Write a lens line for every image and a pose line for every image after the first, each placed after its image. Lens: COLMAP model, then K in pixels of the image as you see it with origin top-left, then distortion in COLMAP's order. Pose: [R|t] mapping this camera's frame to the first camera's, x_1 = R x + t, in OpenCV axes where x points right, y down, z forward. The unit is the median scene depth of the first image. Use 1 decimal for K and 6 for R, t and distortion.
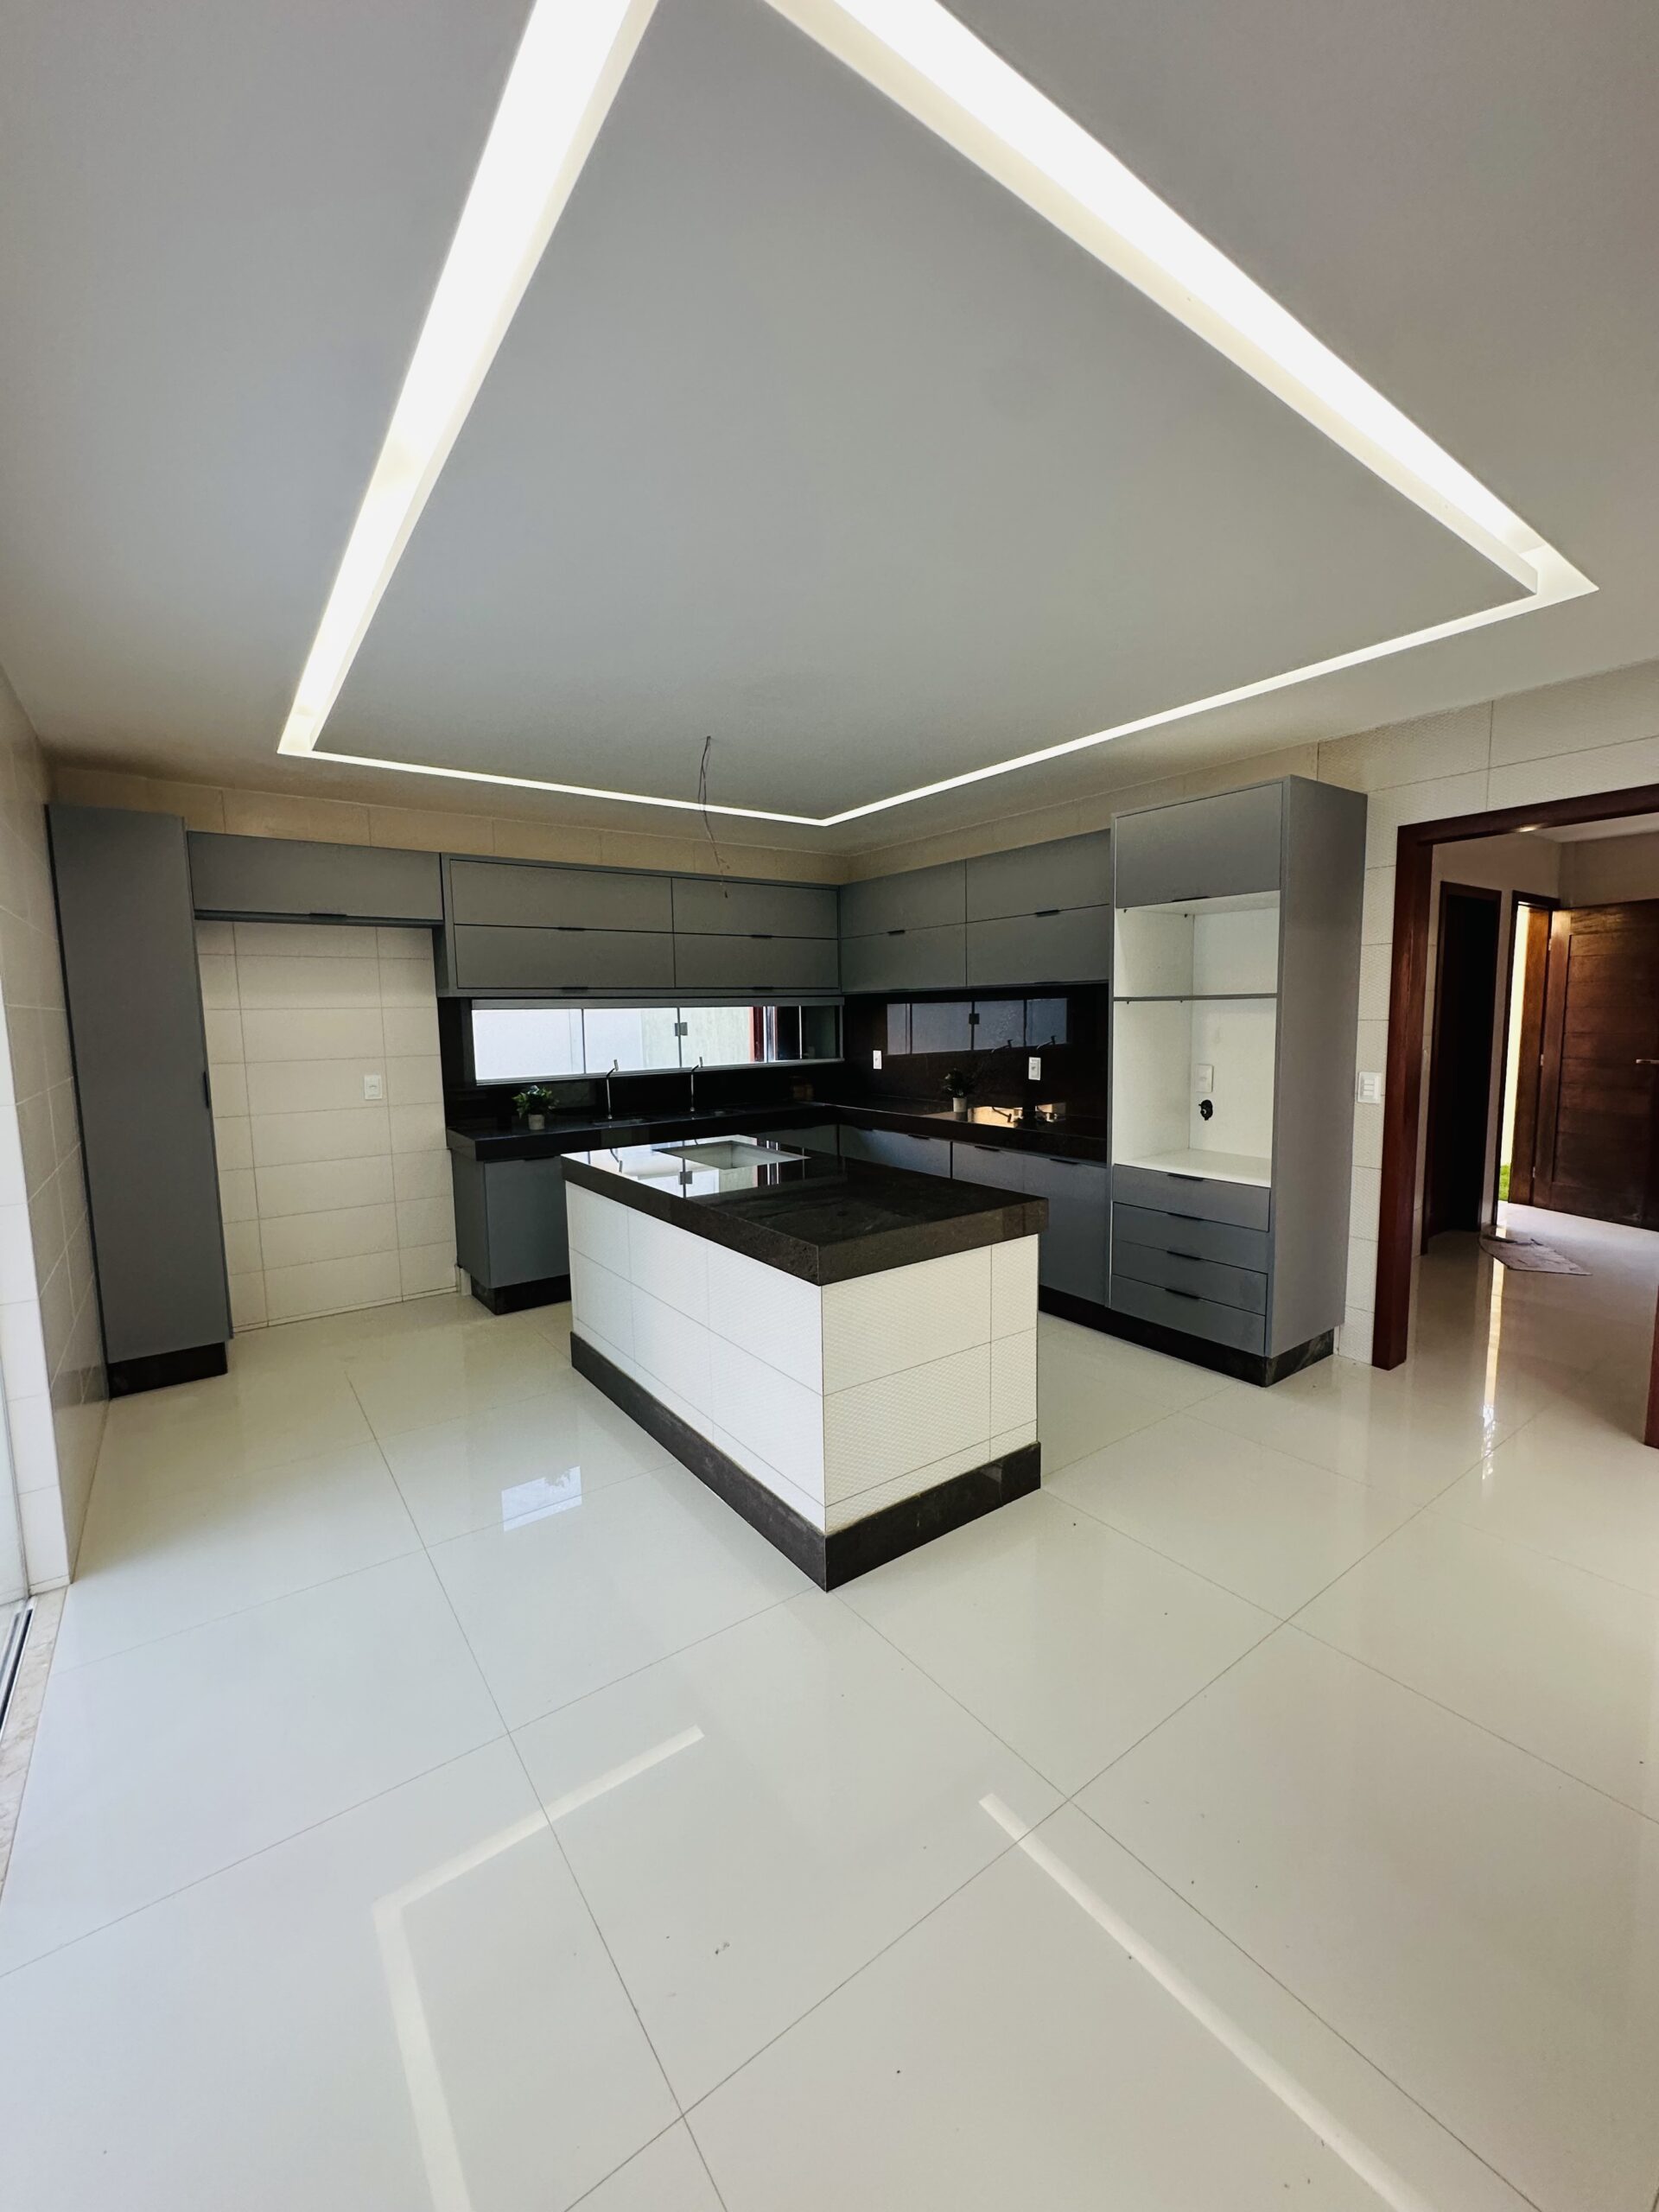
lens RADIAL K [[886.4, 0, 830.7], [0, 886.4, 1103.6], [0, 0, 1]] dist [-0.006359, 0.000274]
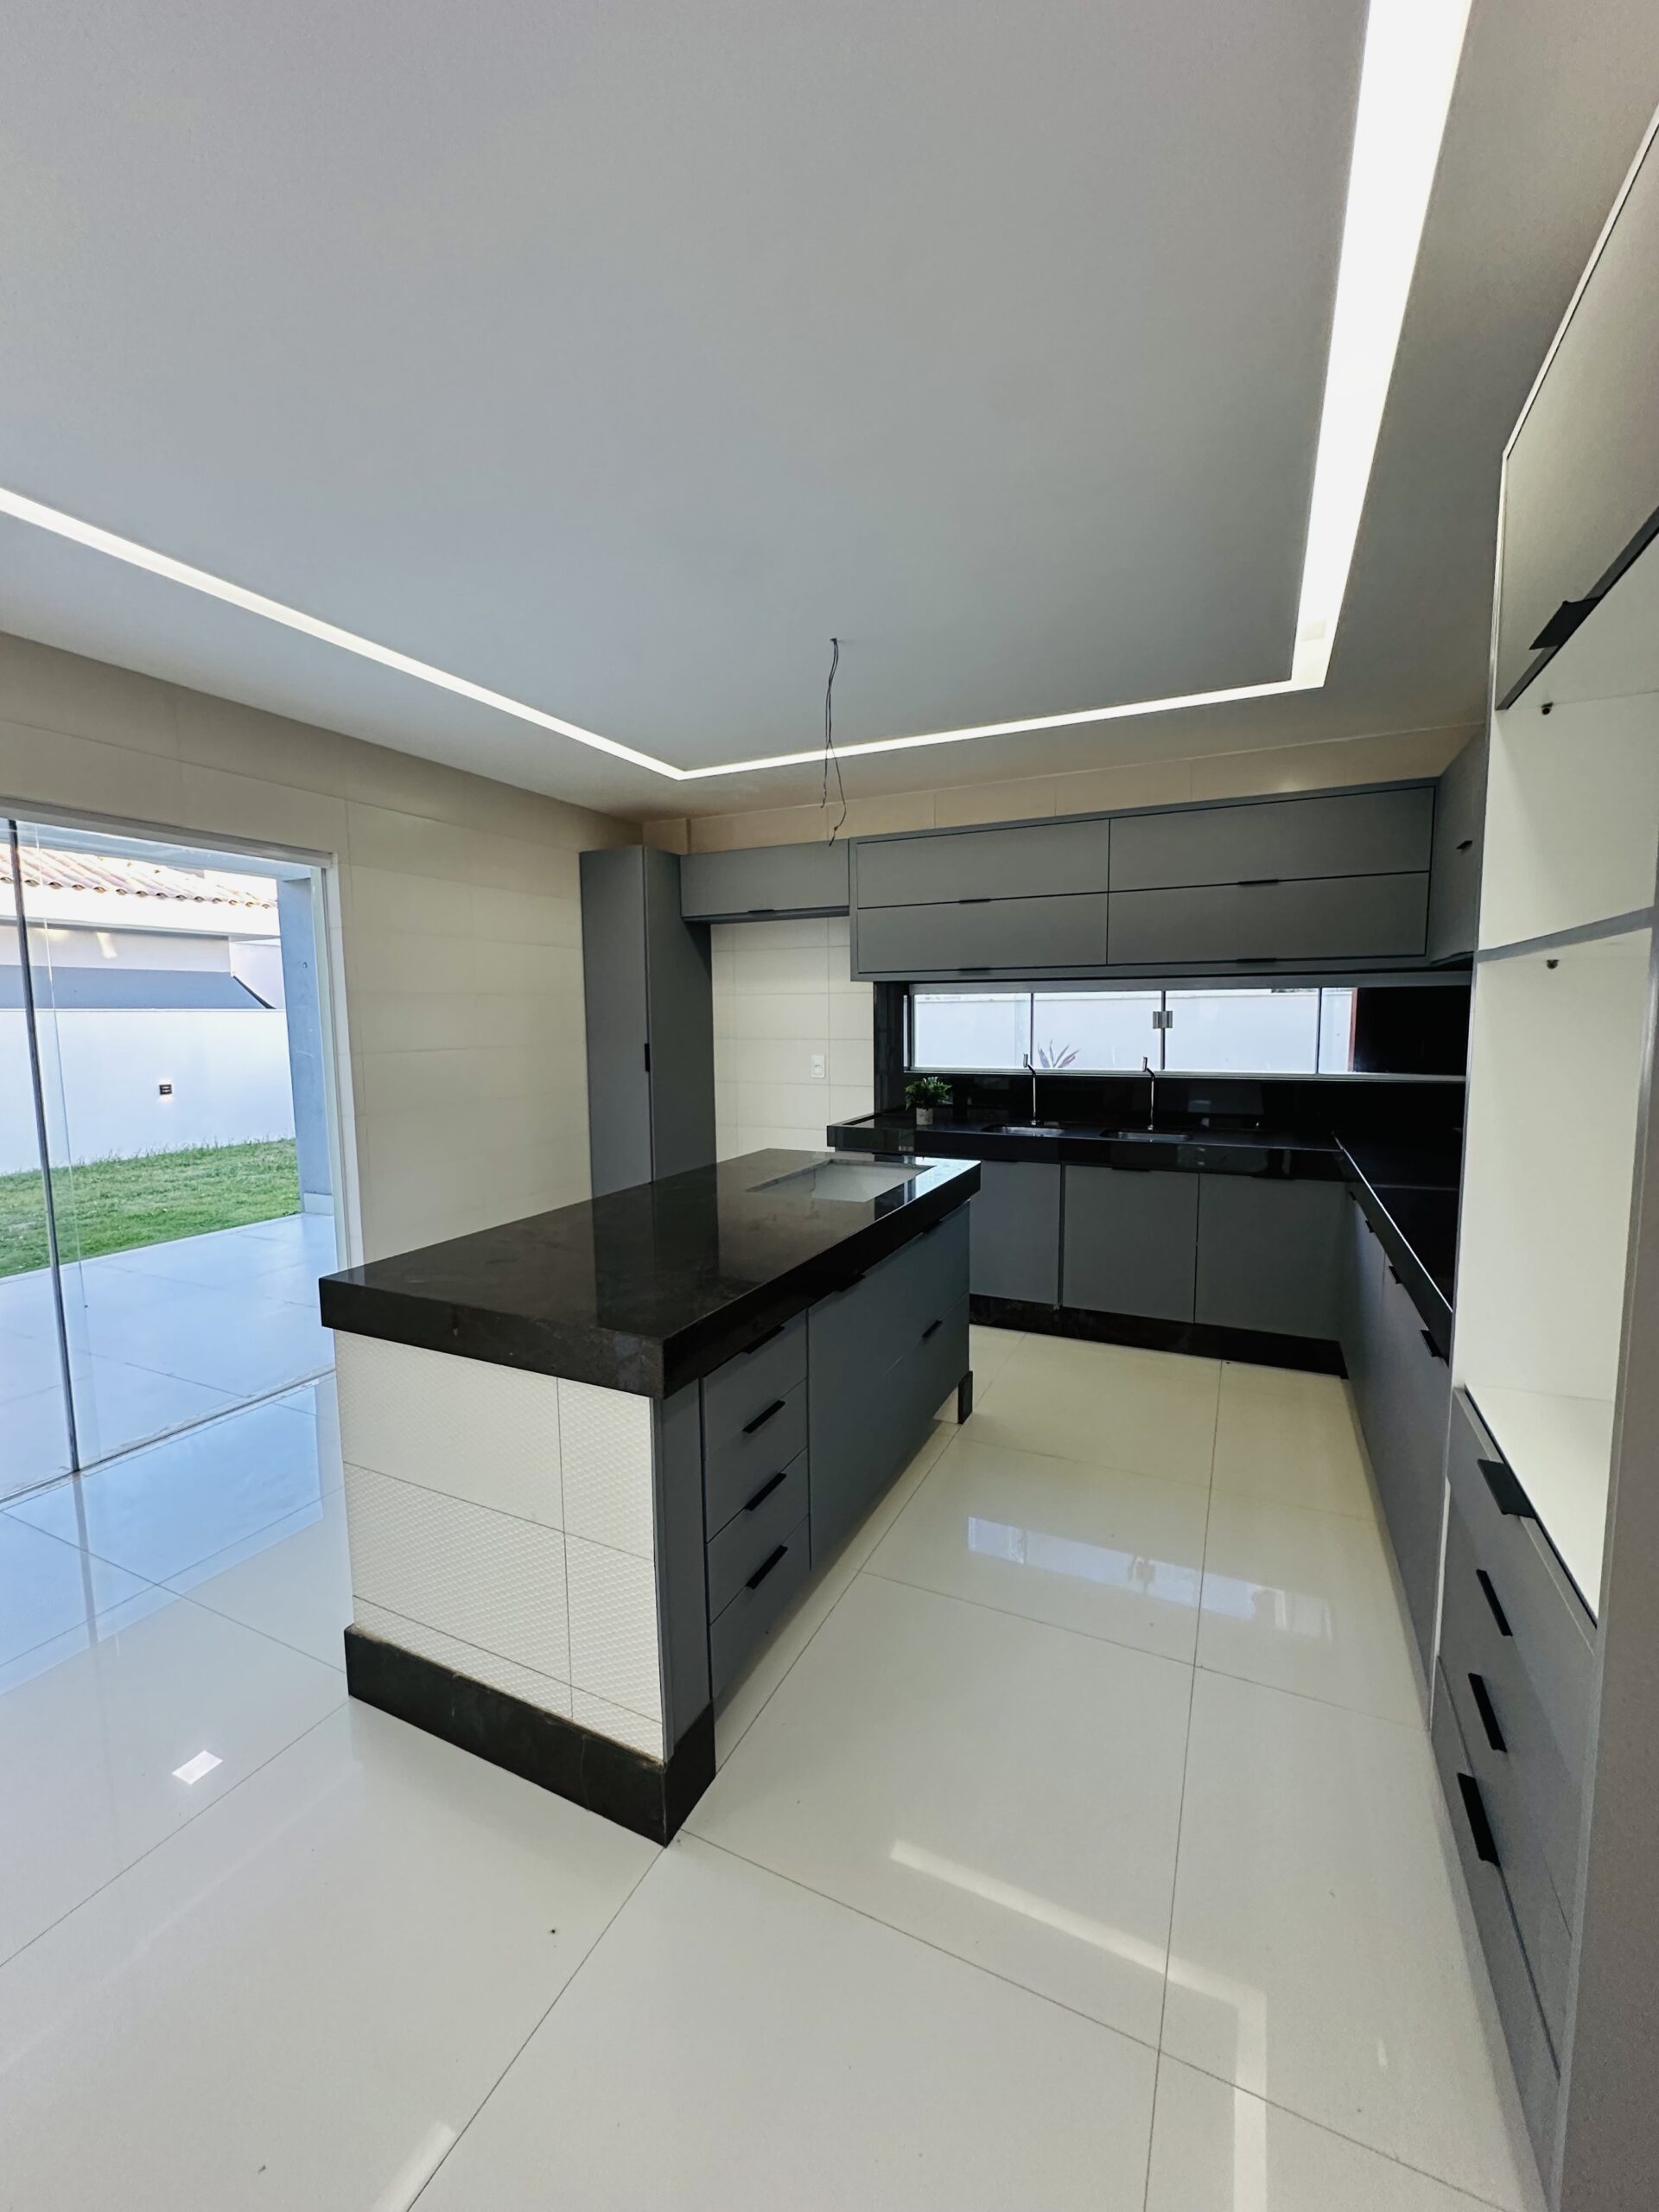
lens RADIAL K [[931.0, 0, 857.5], [0, 931.0, 1100.5], [0, 0, 1]] dist [0.010599, 0.000002]
pose [[0.458597, 0.104707, -0.882454, 0.469043], [-0.086839, 0.993562, 0.072762, -0.058644], [0.884391, 0.043263, 0.464737, 0.474474]]
